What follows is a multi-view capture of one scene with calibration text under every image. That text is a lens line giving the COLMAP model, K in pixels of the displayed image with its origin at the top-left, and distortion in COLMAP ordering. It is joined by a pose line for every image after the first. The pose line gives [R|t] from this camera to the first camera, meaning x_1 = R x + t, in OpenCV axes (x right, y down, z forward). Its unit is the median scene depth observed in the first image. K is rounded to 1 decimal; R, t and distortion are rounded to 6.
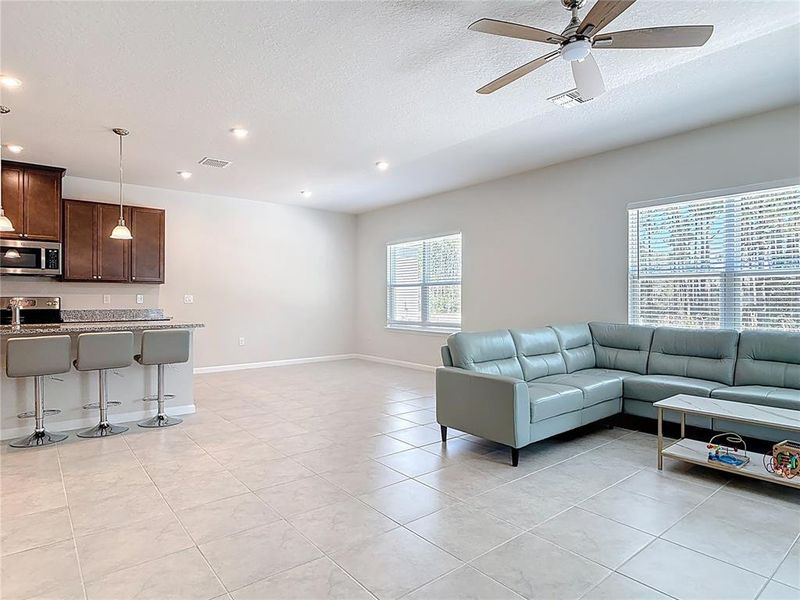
lens RADIAL K [[464.7, 0, 403.8], [0, 464.7, 303.7], [0, 0, 1]] dist [-0.014963, 0.004243]
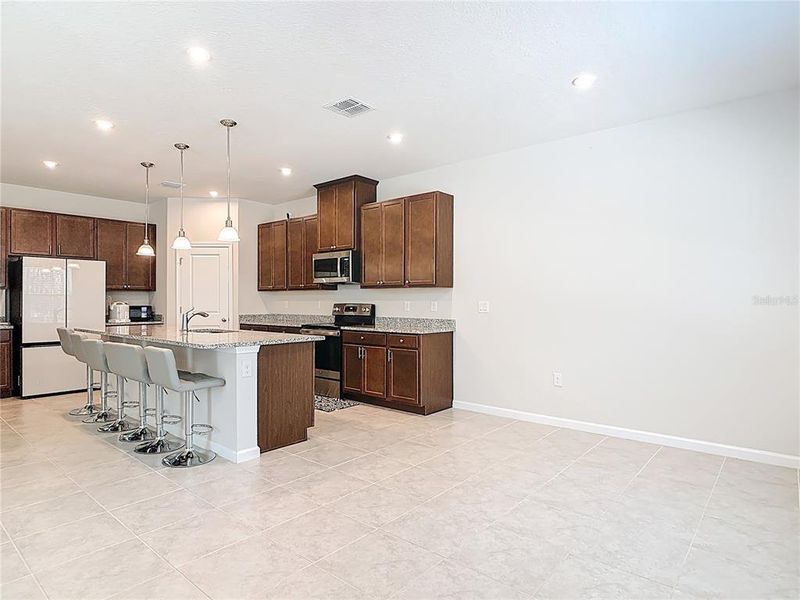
lens RADIAL K [[464.7, 0, 397.8], [0, 464.7, 297.1], [0, 0, 1]] dist [-0.014963, 0.004243]
pose [[0.167084, -0.003234, -0.985937, 0.266747], [-0.012342, 0.999909, -0.005372, -0.025036], [0.985865, 0.013066, 0.167028, 0.920162]]
